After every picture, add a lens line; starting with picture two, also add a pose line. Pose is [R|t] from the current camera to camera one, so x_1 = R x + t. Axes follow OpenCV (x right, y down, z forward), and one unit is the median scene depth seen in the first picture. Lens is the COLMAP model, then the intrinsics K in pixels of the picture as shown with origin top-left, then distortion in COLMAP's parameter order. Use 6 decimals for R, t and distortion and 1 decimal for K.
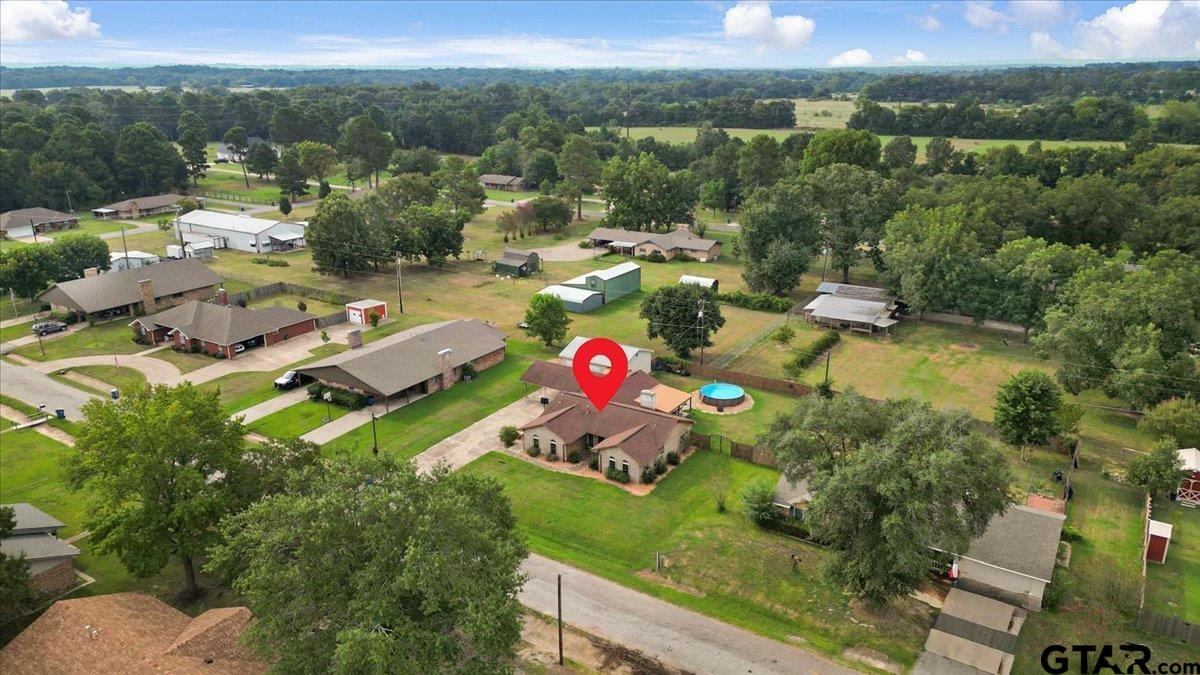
lens RADIAL K [[825.1, 0, 600.0], [0, 825.1, 337.5], [0, 0, 1]] dist [0.084147, -0.085788]
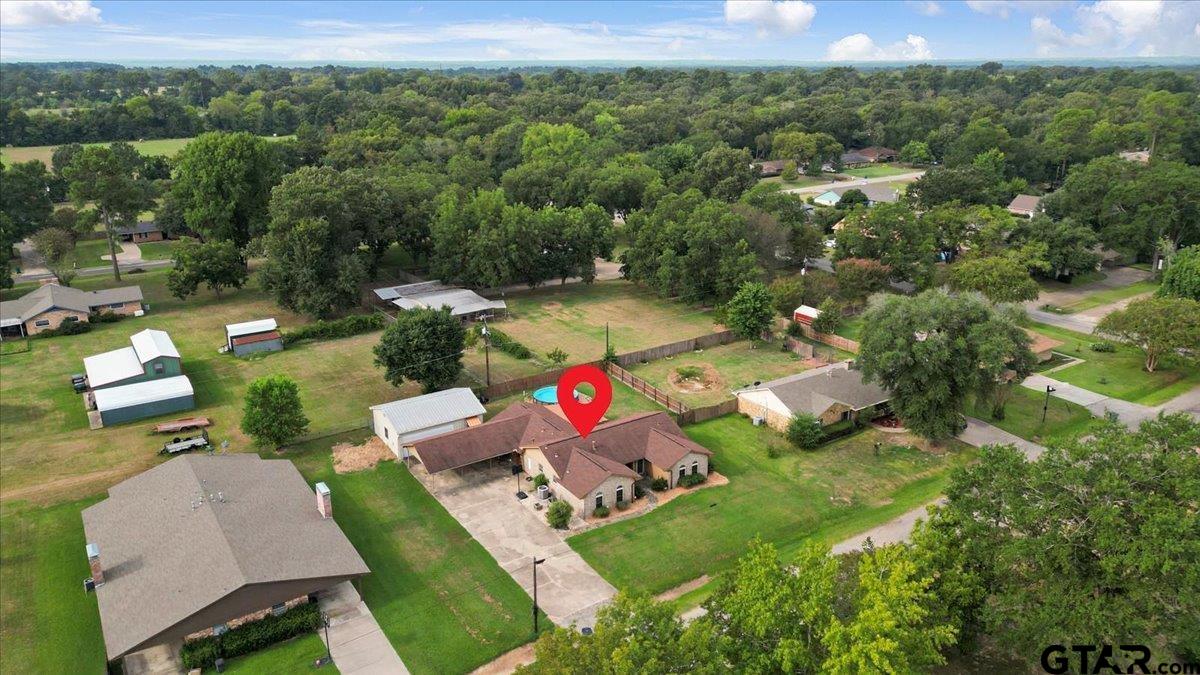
lens RADIAL K [[811.6, 0, 596.2], [0, 811.6, 360.6], [0, 0, 1]] dist [0.089020, -0.082625]
pose [[0.410240, -0.307633, 0.858525, -0.521378], [0.284092, 0.937655, 0.200236, -0.122165], [-0.866599, 0.161755, 0.472060, 0.406686]]
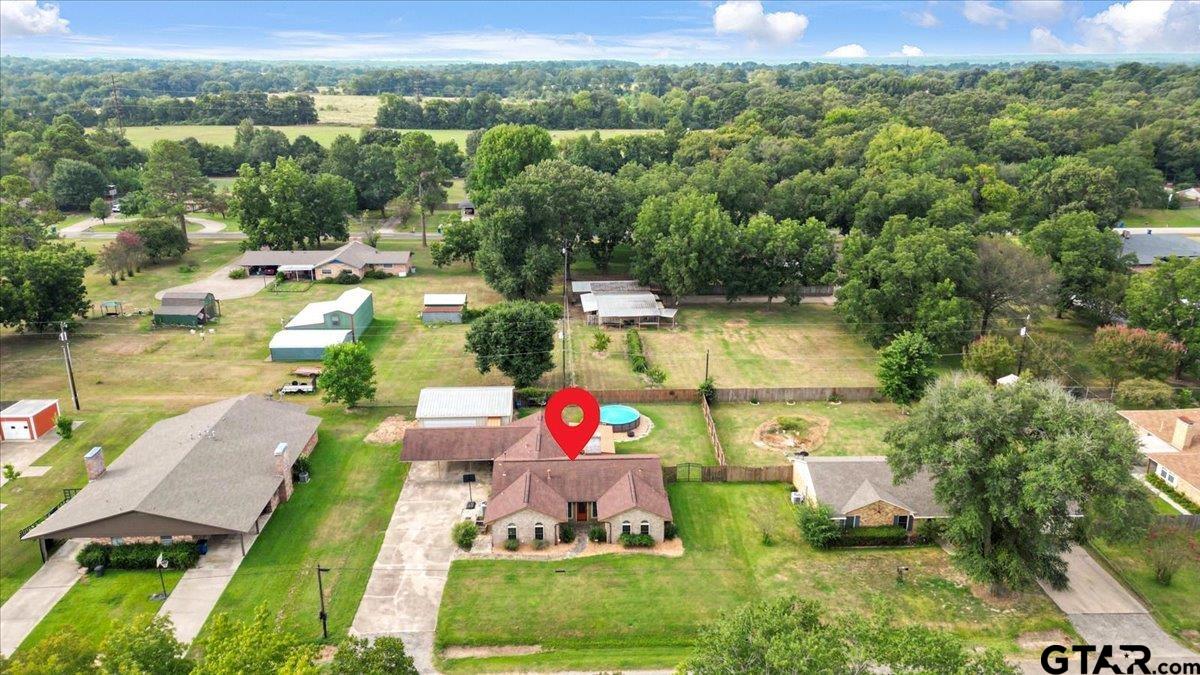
lens RADIAL K [[825.1, 0, 600.0], [0, 825.1, 337.5], [0, 0, 1]] dist [0.084147, -0.085788]
pose [[0.819618, -0.174284, 0.545758, -0.283183], [0.170554, 0.983641, 0.057982, -0.060283], [-0.546935, 0.045558, 0.835934, 0.198360]]
